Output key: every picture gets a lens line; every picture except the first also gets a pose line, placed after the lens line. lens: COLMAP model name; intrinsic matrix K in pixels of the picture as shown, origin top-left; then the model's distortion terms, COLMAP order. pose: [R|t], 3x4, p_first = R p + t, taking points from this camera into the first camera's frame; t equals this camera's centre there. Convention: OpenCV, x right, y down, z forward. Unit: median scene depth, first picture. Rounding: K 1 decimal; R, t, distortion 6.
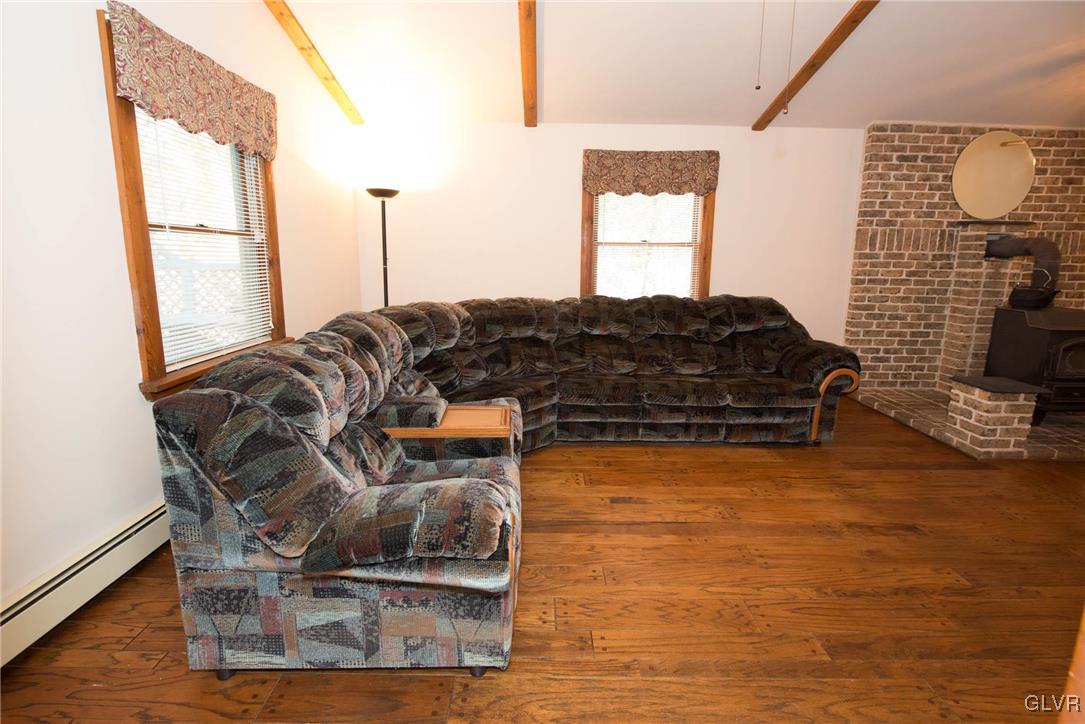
lens RADIAL K [[516.1, 0, 547.5], [0, 516.1, 352.5], [0, 0, 1]] dist [-0.006229, -0.004054]
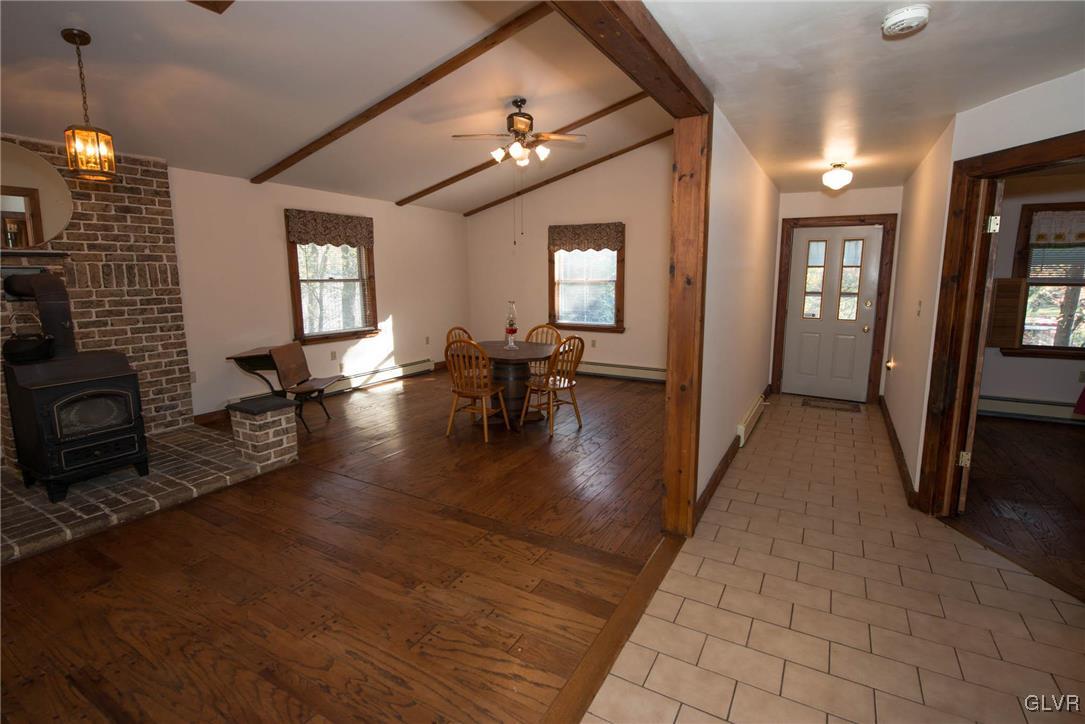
lens RADIAL K [[516.1, 0, 547.5], [0, 516.1, 352.5], [0, 0, 1]] dist [-0.006229, -0.004054]
pose [[0.497834, -0.144612, 0.855131, 0.571235], [0.167404, 0.983481, 0.068860, -0.015226], [-0.850963, 0.108871, 0.513819, -0.107895]]
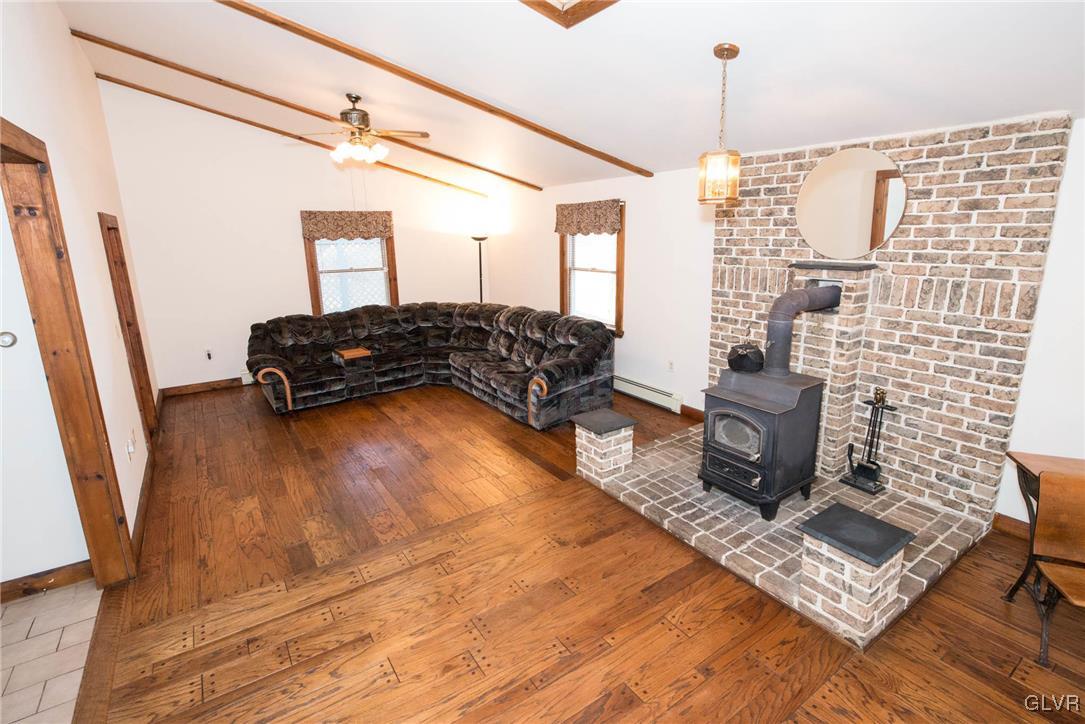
lens RADIAL K [[516.1, 0, 547.5], [0, 516.1, 352.5], [0, 0, 1]] dist [-0.006229, -0.004054]
pose [[0.552392, 0.173307, -0.815370, 1.294471], [-0.128356, 0.984167, 0.122227, -0.158715], [0.823643, 0.037140, 0.565891, 0.178930]]
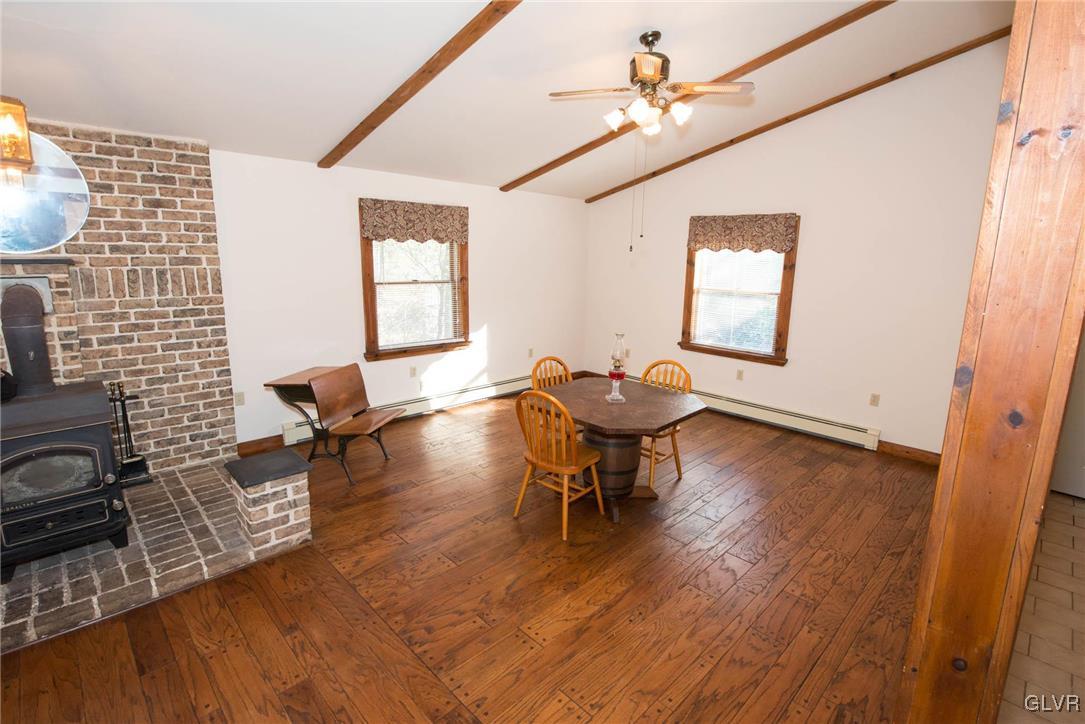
lens RADIAL K [[516.1, 0, 547.5], [0, 516.1, 352.5], [0, 0, 1]] dist [-0.006229, -0.004054]
pose [[0.714778, -0.130403, 0.687087, 0.885575], [0.115002, 0.991004, 0.068446, -0.096748], [-0.689831, 0.030093, 0.723344, 0.032862]]
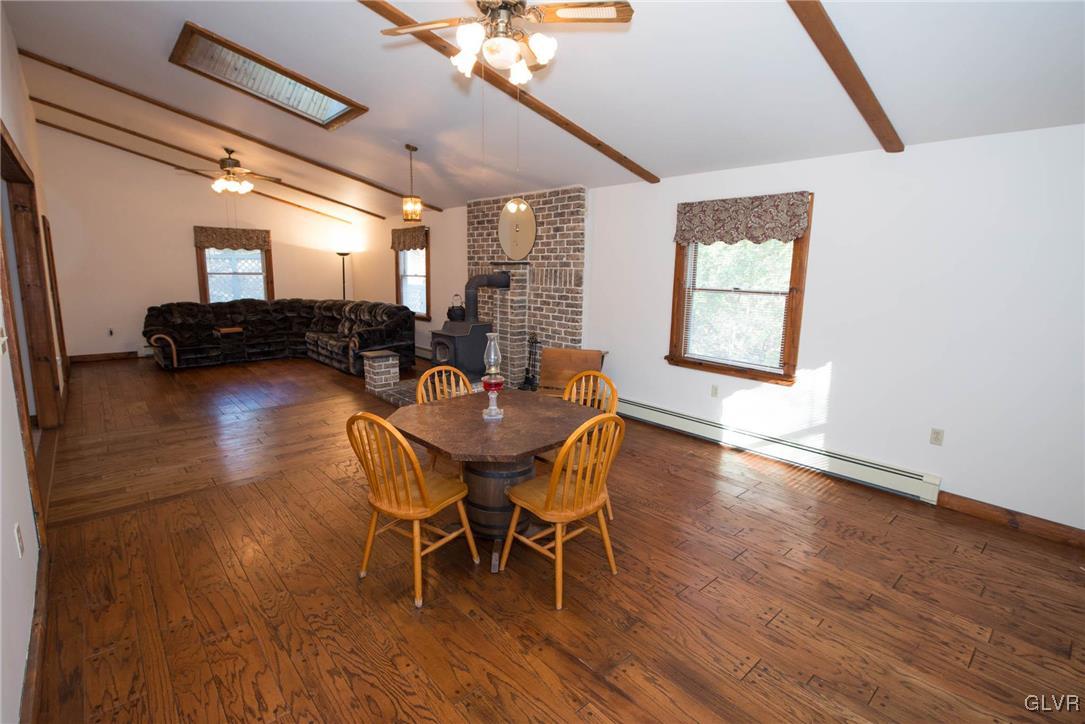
lens RADIAL K [[516.1, 0, 547.5], [0, 516.1, 352.5], [0, 0, 1]] dist [-0.006229, -0.004054]
pose [[0.659328, 0.119163, -0.742352, 2.005708], [-0.145213, 0.988952, 0.029775, -0.066428], [0.737699, 0.088168, 0.669348, 0.144534]]
